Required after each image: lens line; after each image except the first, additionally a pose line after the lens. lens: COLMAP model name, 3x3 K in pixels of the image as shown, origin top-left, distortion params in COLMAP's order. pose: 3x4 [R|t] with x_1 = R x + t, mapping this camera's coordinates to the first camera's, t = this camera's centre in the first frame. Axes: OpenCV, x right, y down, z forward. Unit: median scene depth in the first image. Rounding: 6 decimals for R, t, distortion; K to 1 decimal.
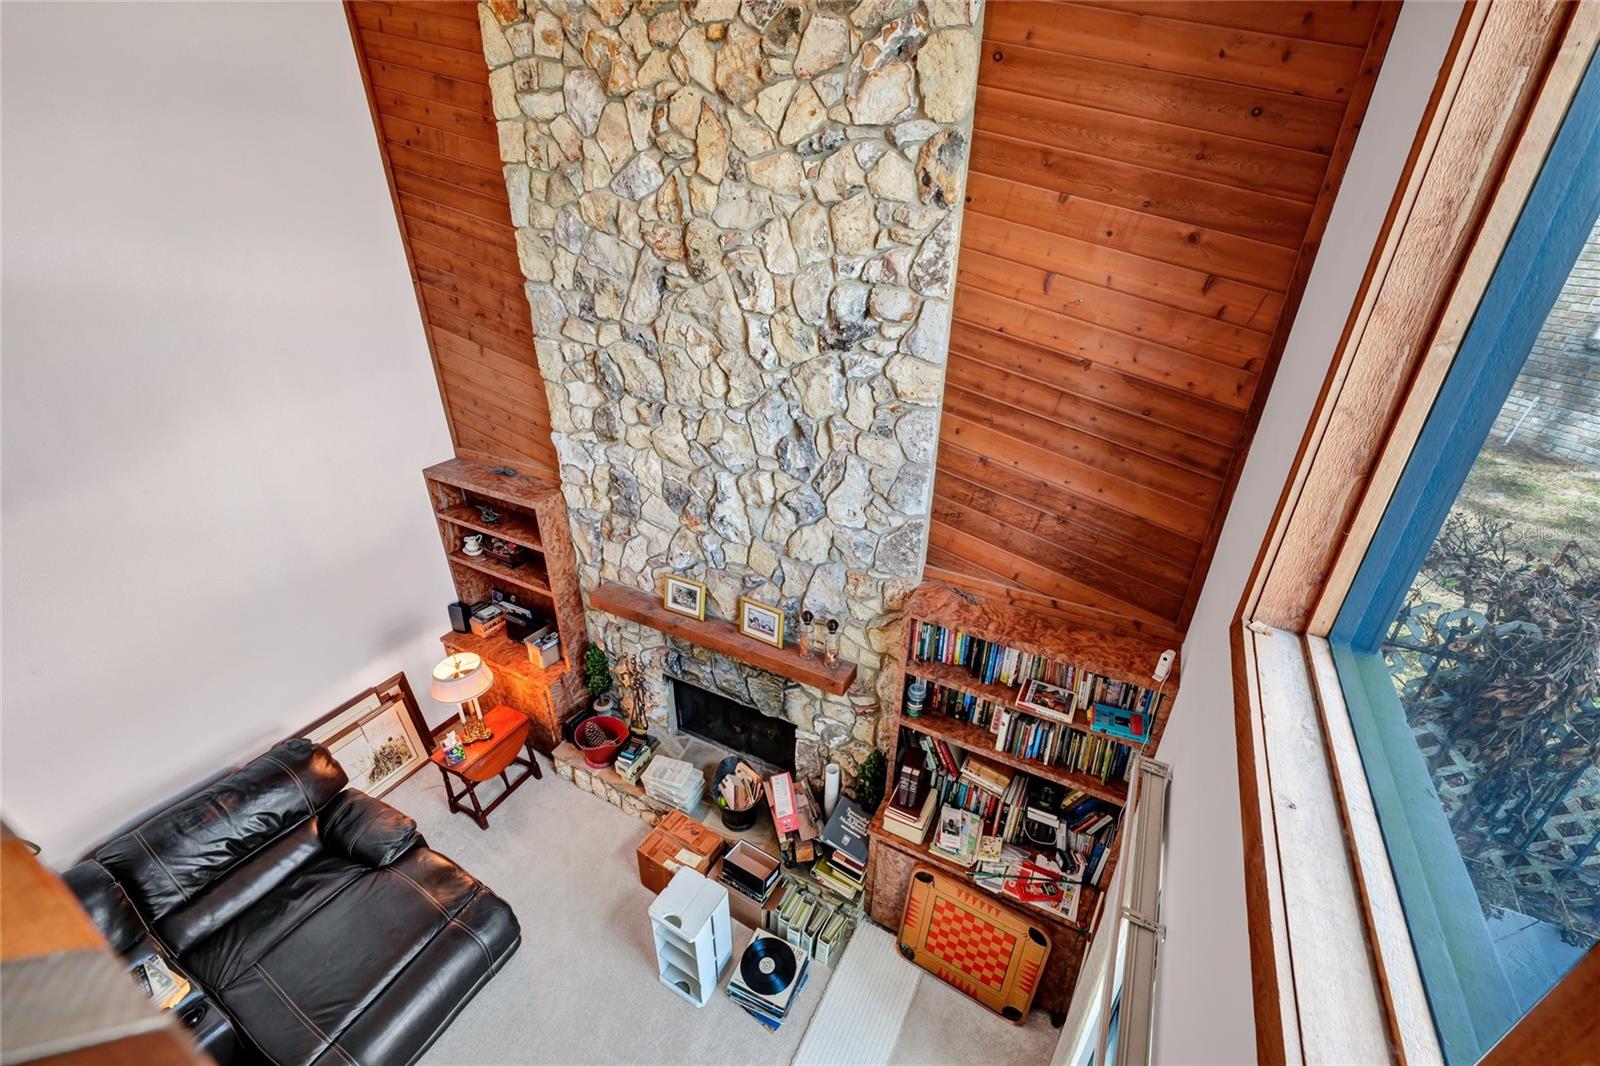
lens RADIAL K [[655.9, 0, 799.2], [0, 655.9, 529.8], [0, 0, 1]] dist [-0.002631, 0.000401]
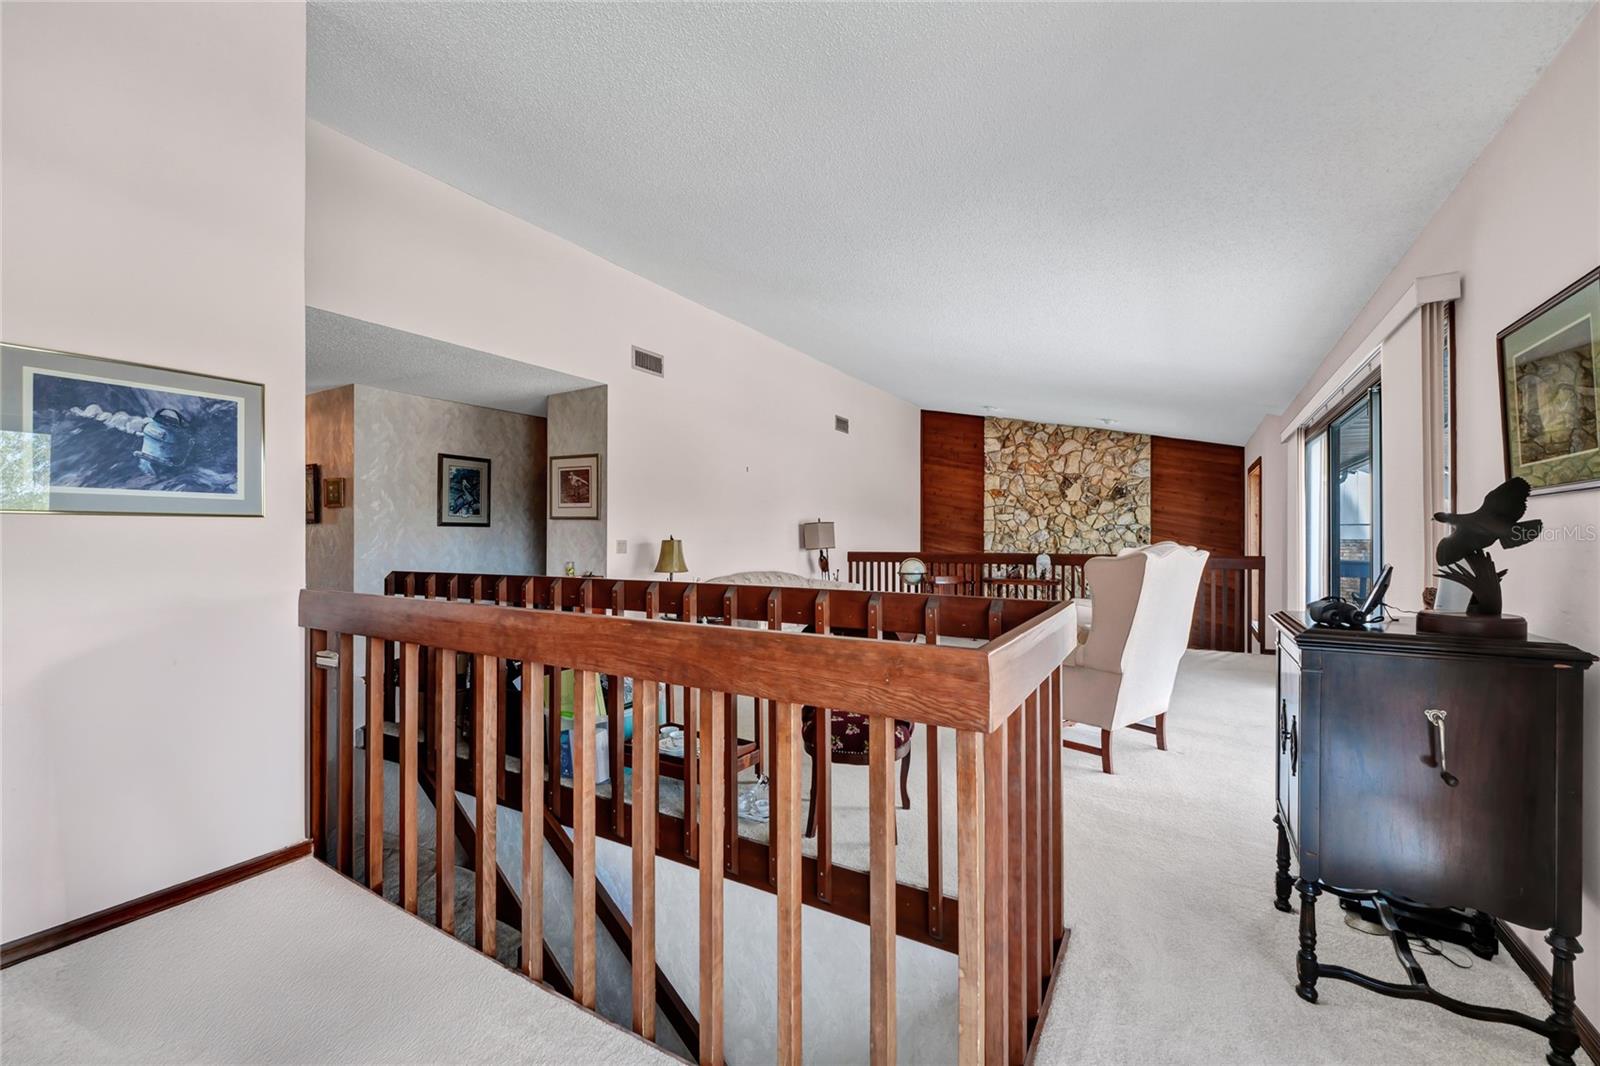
lens RADIAL K [[655.9, 0, 804.6], [0, 655.9, 532.1], [0, 0, 1]] dist [-0.002631, 0.000401]
pose [[0.999674, -0.008984, -0.023910, -1.507089], [-0.002868, 0.890700, -0.454582, 1.075875], [0.025381, 0.454502, 0.890384, -2.241900]]
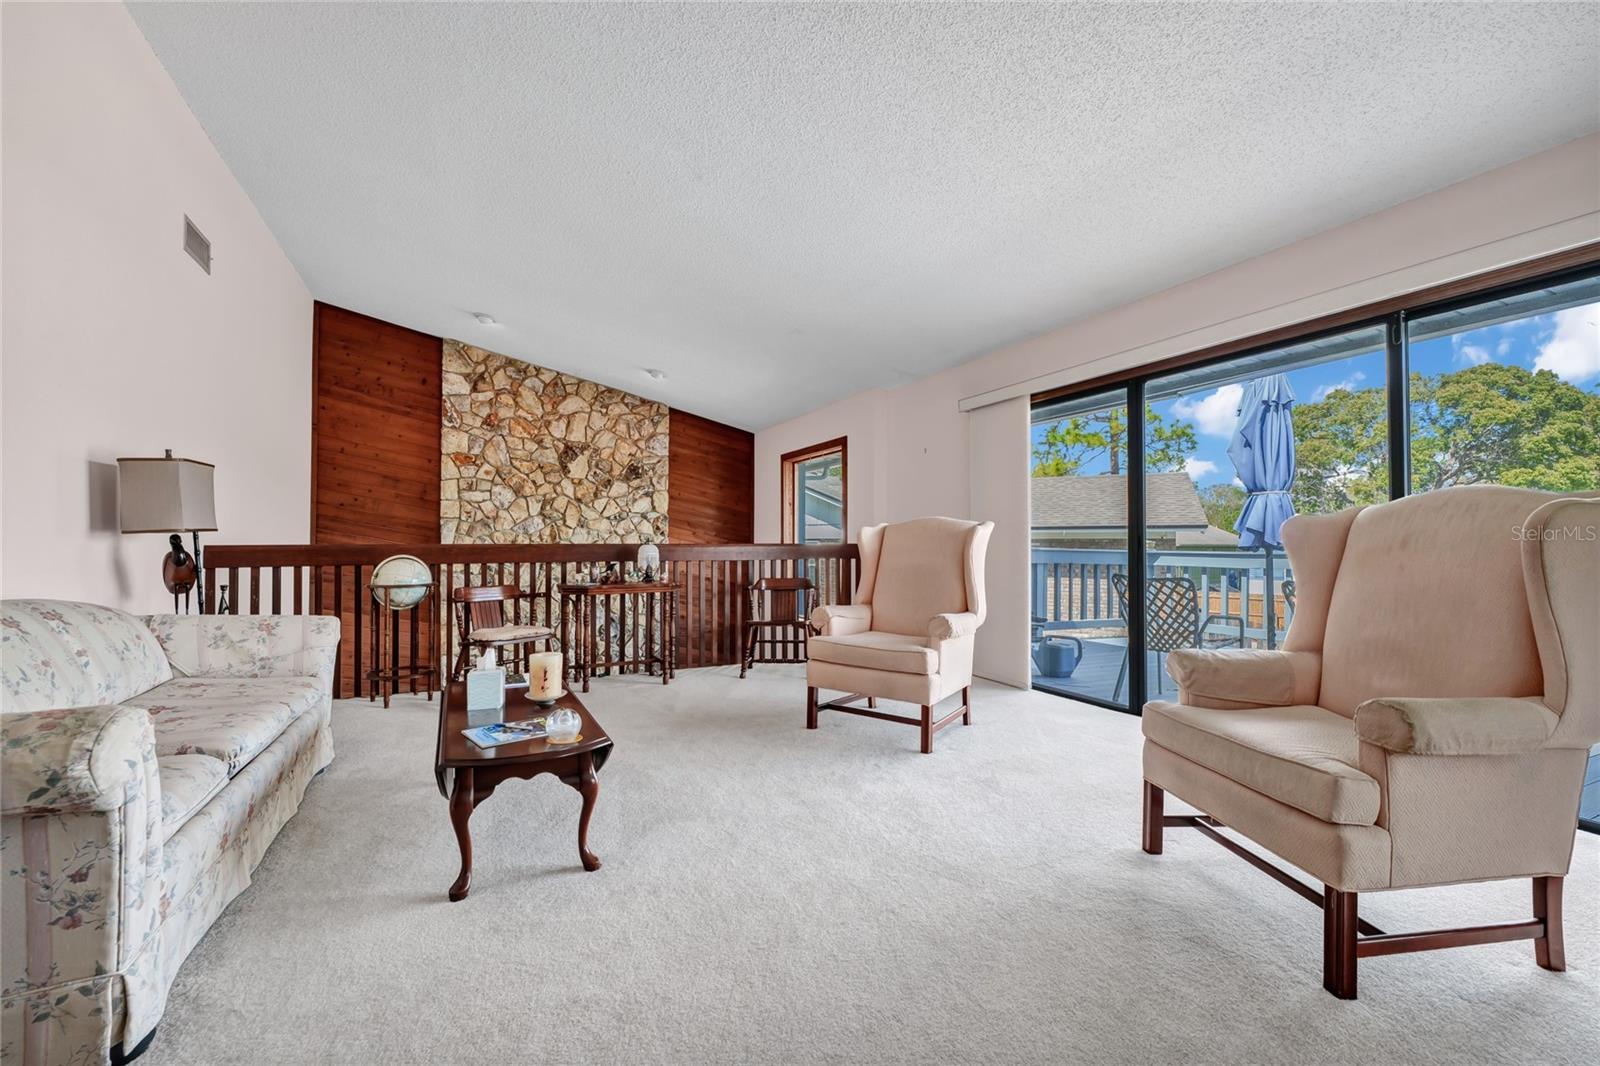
lens RADIAL K [[655.9, 0, 807.9], [0, 655.9, 534.8], [0, 0, 1]] dist [-0.002631, 0.000401]
pose [[0.571386, 0.001722, 0.820680, -1.776829], [0.372563, 0.890472, -0.261260, 0.534945], [-0.731242, 0.455035, 0.508162, -1.017413]]
